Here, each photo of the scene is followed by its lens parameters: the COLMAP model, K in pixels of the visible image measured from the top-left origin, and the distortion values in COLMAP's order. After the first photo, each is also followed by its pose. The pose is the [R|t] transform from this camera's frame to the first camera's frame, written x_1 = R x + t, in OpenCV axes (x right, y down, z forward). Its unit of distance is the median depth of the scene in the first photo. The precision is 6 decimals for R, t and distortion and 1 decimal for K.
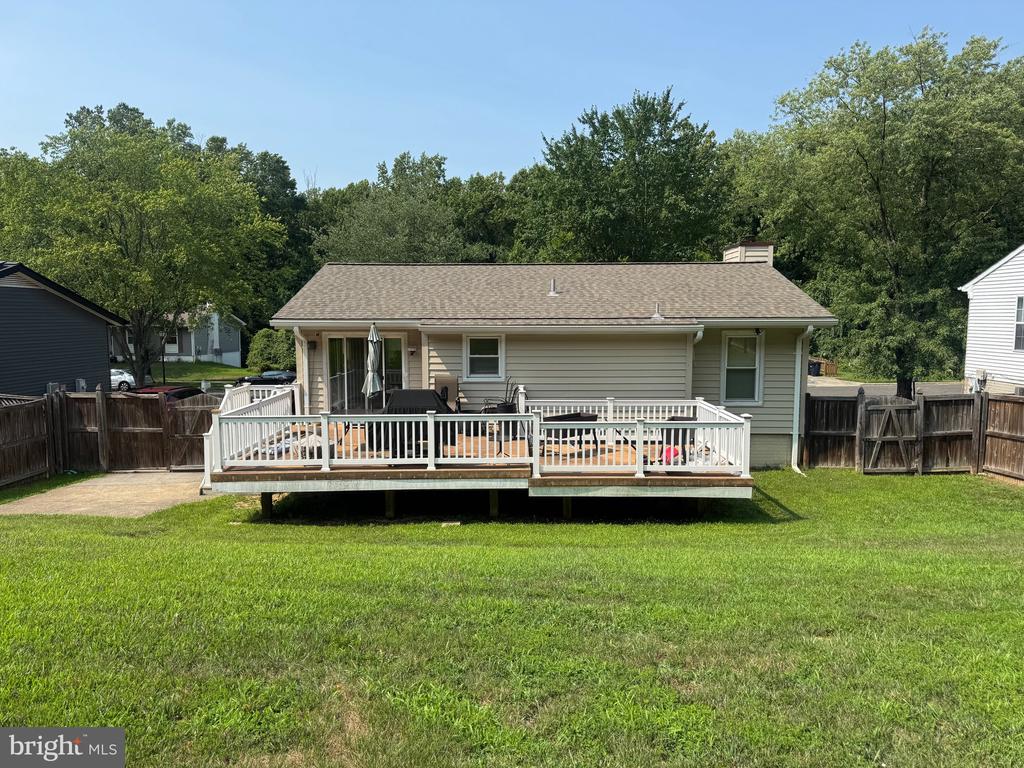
lens RADIAL K [[707.2, 0, 512.0], [0, 707.2, 384.0], [0, 0, 1]] dist [0.053968, -0.058216]
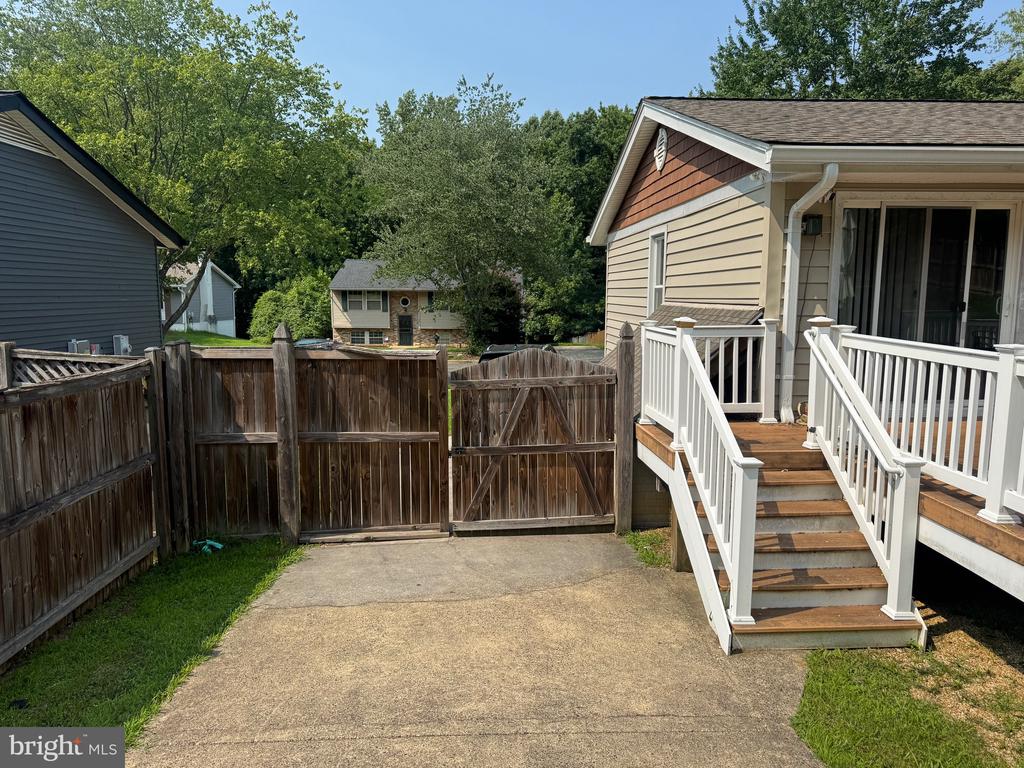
lens RADIAL K [[707.2, 0, 512.0], [0, 707.2, 384.0], [0, 0, 1]] dist [0.053968, -0.058216]
pose [[0.997188, -0.007688, 0.074542, -0.473760], [0.005522, 0.999558, 0.029228, 0.022569], [-0.074734, -0.028735, 0.996789, 0.590200]]
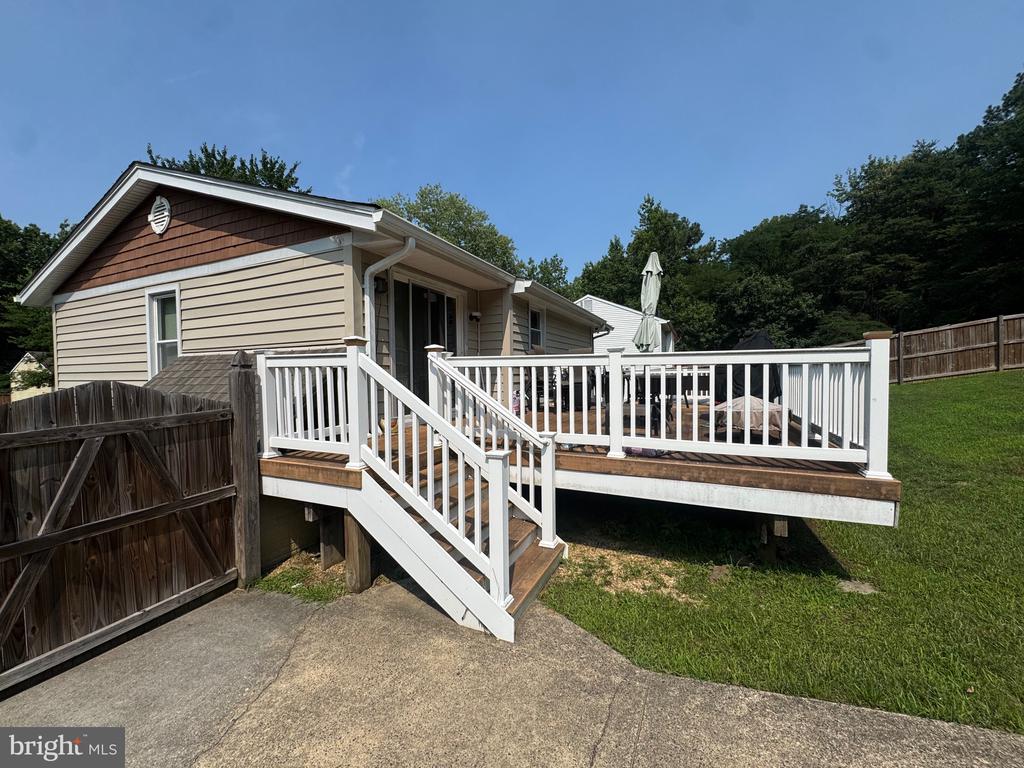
lens RADIAL K [[406.9, 0, 512.0], [0, 406.9, 384.0], [0, 0, 1]] dist [-0.002780, -0.000170]
pose [[0.405011, -0.024741, 0.913977, -0.515853], [0.101271, 0.994697, -0.017950, 0.035178], [-0.908686, 0.099829, 0.405368, 0.773643]]
